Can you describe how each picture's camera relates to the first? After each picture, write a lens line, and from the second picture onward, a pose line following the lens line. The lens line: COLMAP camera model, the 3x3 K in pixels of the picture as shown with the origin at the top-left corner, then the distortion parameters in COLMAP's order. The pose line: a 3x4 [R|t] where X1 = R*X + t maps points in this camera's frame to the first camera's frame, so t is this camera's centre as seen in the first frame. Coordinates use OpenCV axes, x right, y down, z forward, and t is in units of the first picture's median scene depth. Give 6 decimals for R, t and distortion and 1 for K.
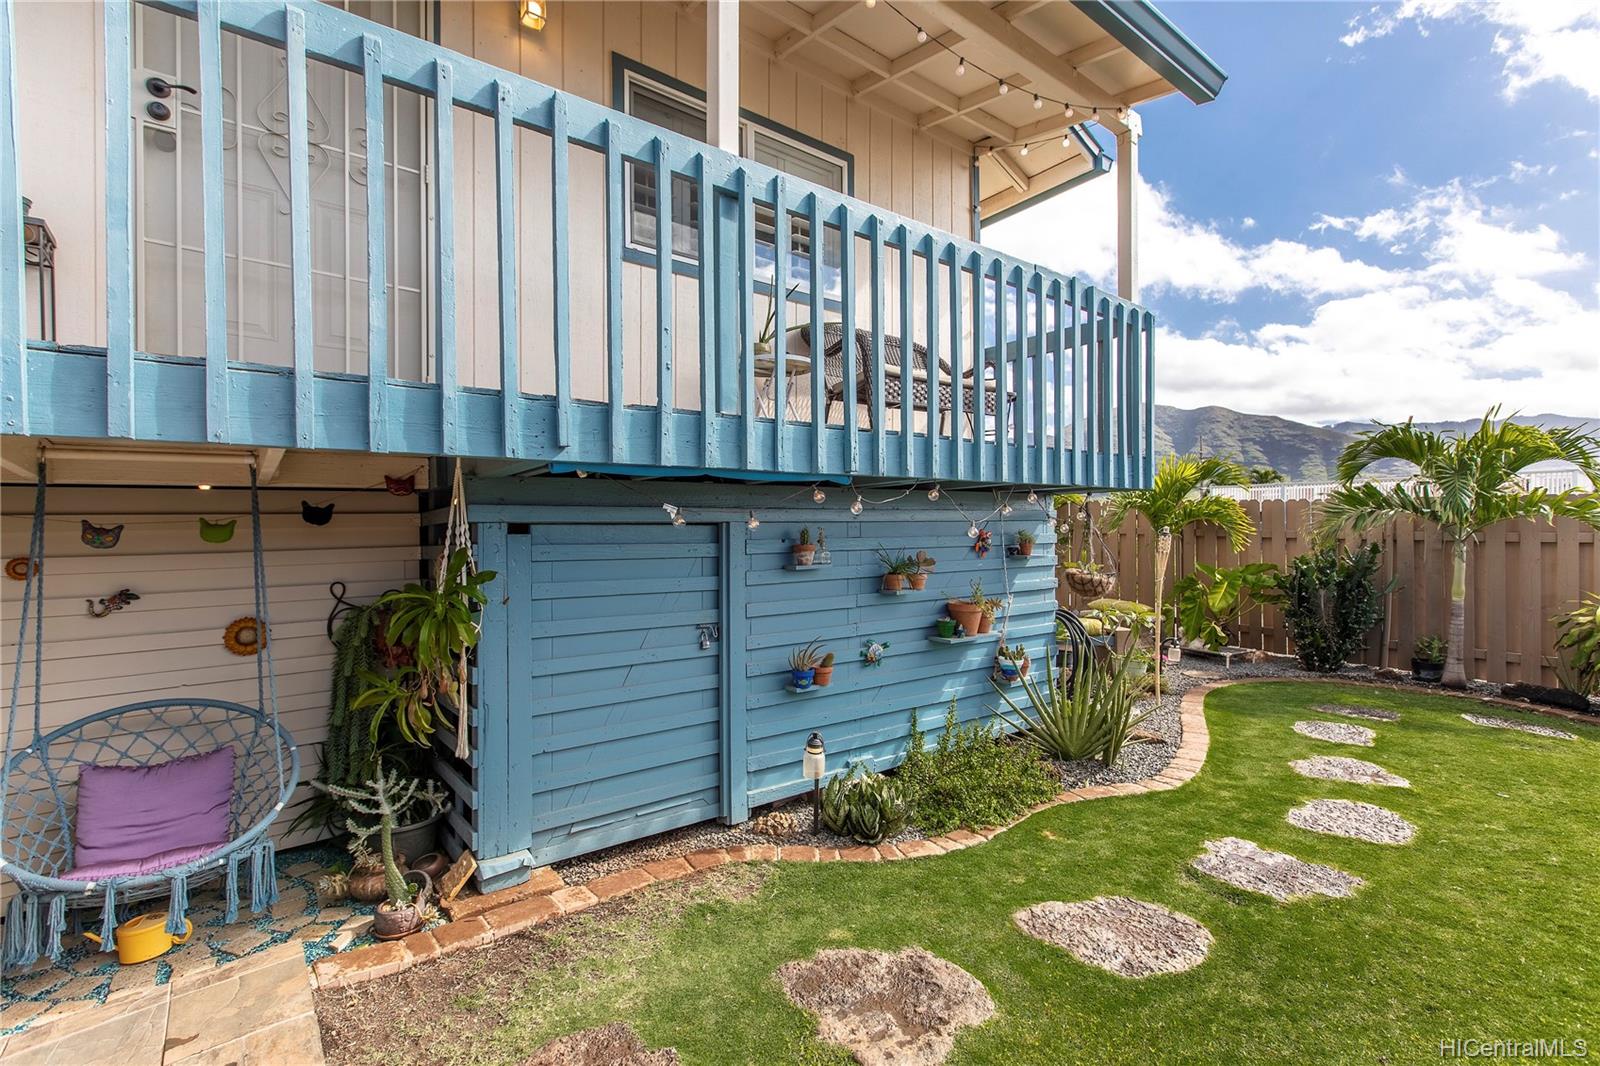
lens RADIAL K [[709.8, 0, 800.0], [0, 709.8, 533.0], [0, 0, 1]] dist [0.003260, -0.000445]
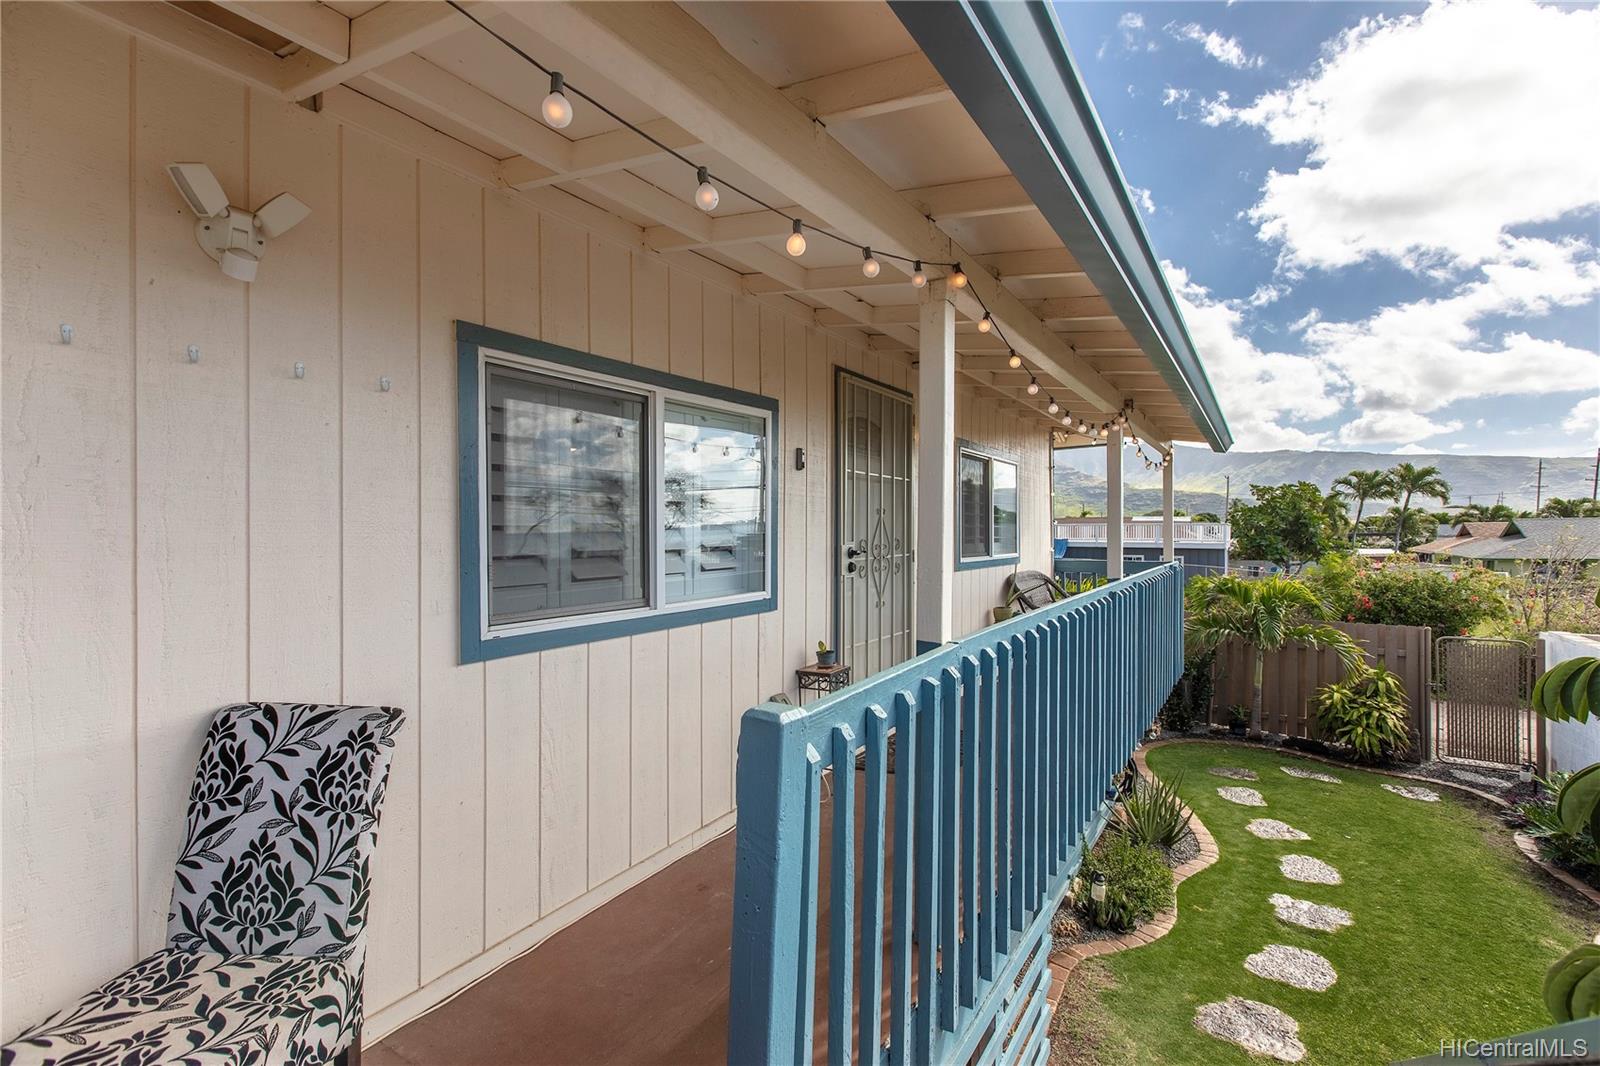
lens RADIAL K [[709.8, 0, 800.0], [0, 709.8, 533.0], [0, 0, 1]] dist [0.003260, -0.000445]
pose [[0.944415, -0.000512, 0.328755, -1.040466], [-0.001695, 0.999978, 0.006427, -0.464614], [-0.328751, -0.006628, 0.944393, -0.309572]]
